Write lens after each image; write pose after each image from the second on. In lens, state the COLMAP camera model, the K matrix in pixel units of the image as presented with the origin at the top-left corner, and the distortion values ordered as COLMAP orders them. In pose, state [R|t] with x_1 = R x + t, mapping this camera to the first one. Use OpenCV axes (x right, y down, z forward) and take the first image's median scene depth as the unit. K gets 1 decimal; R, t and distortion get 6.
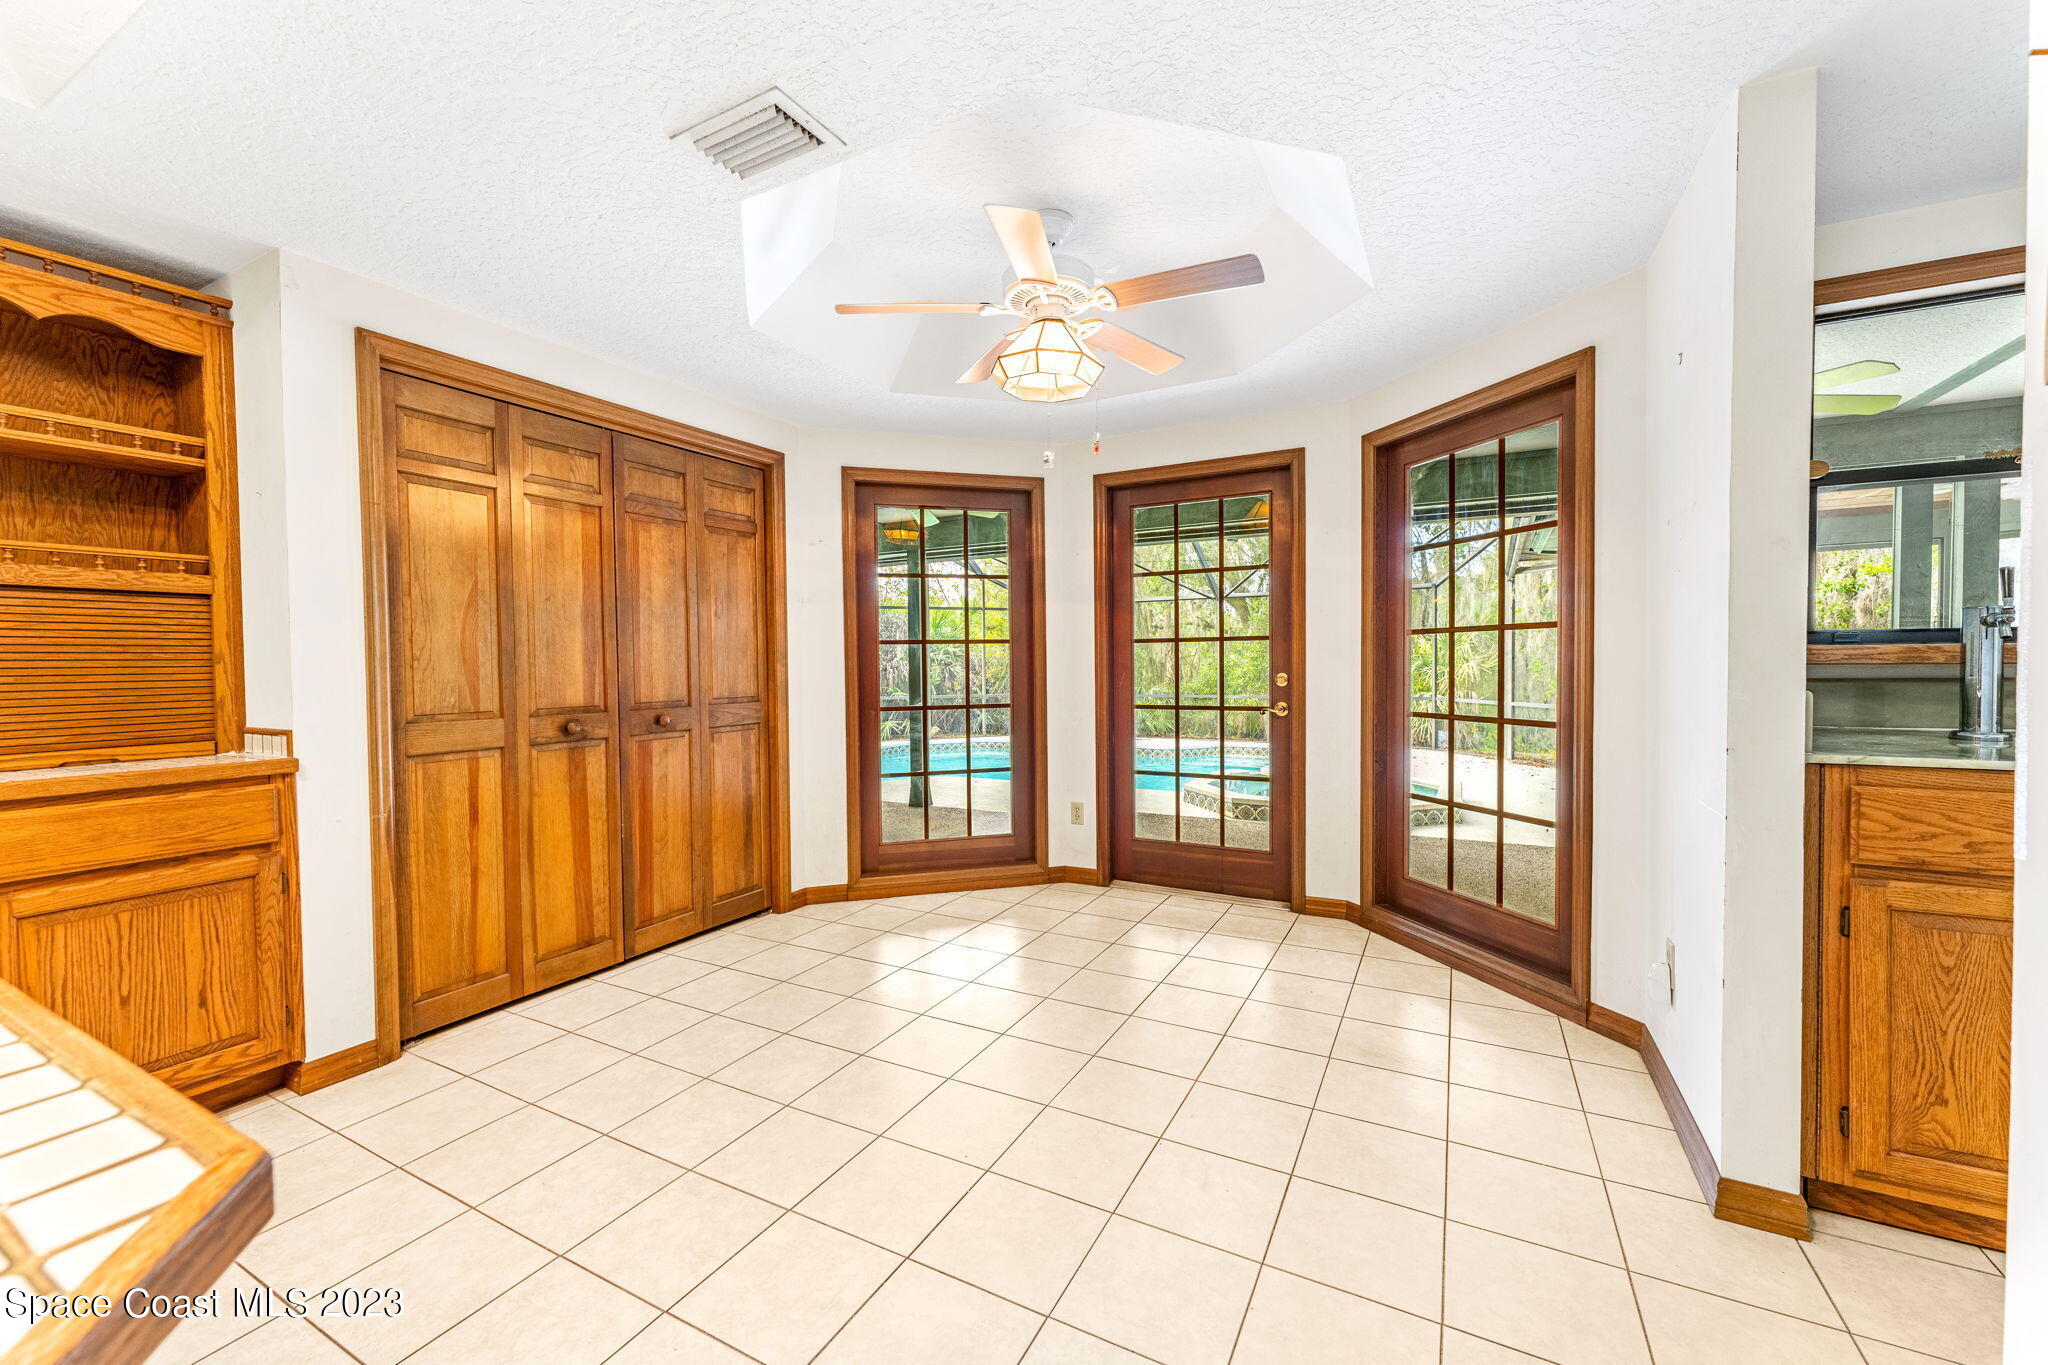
lens RADIAL K [[823.9, 0, 1013.3], [0, 823.9, 683.7], [0, 0, 1]] dist [-0.000286, -0.000336]
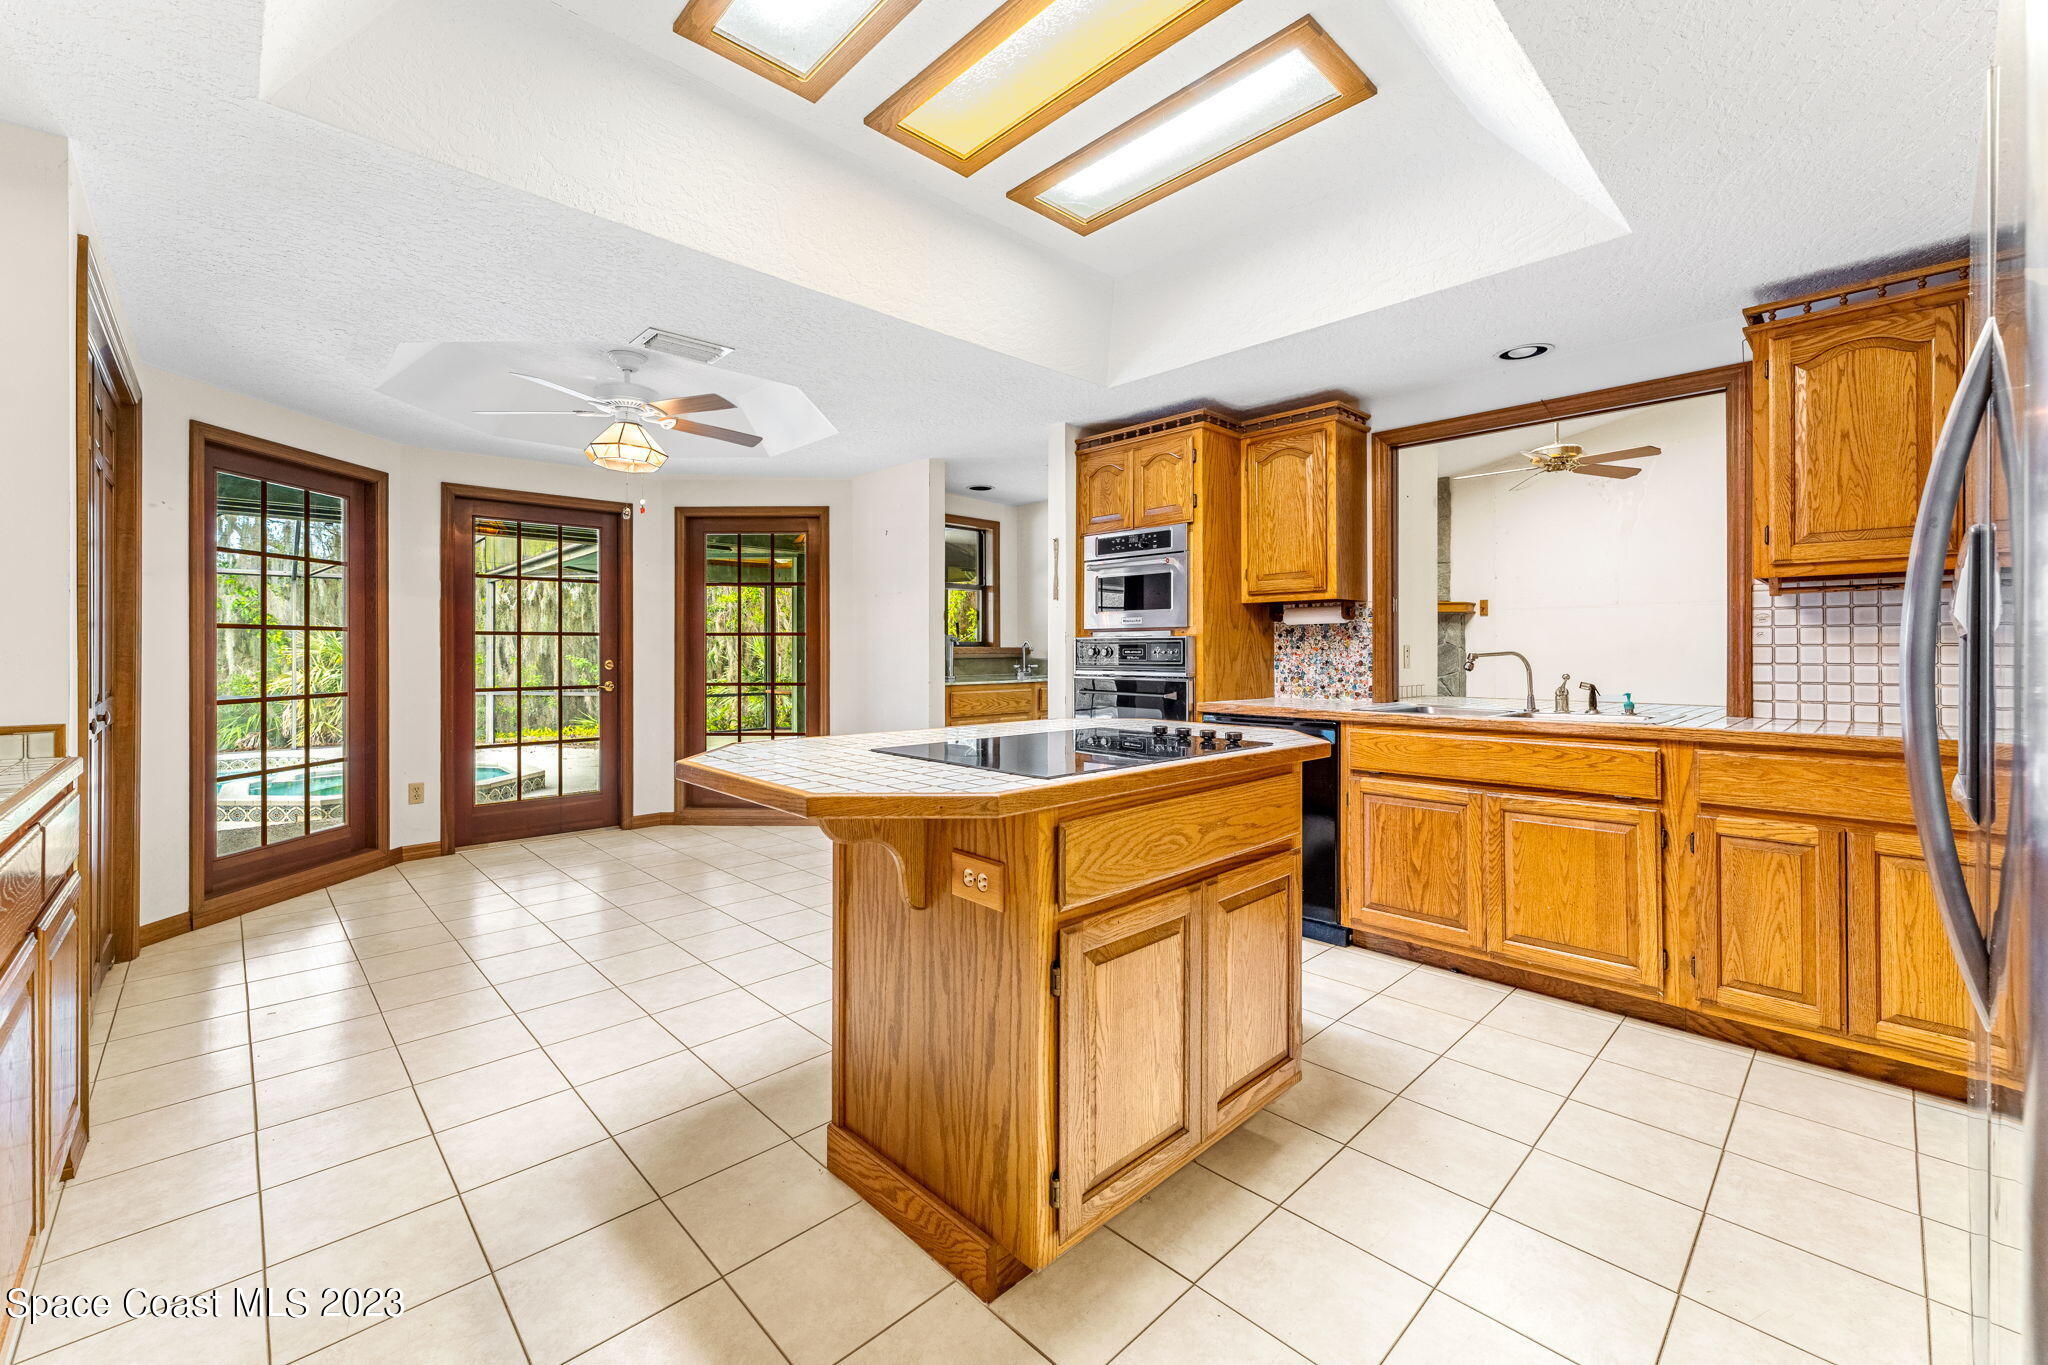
lens RADIAL K [[823.9, 0, 1016.7], [0, 823.9, 656.3], [0, 0, 1]] dist [-0.000286, -0.000336]
pose [[0.305219, 0.002199, 0.952280, -0.749949], [0.021386, 0.999729, -0.009163, 0.007428], [-0.952042, 0.023162, 0.305089, -0.070287]]
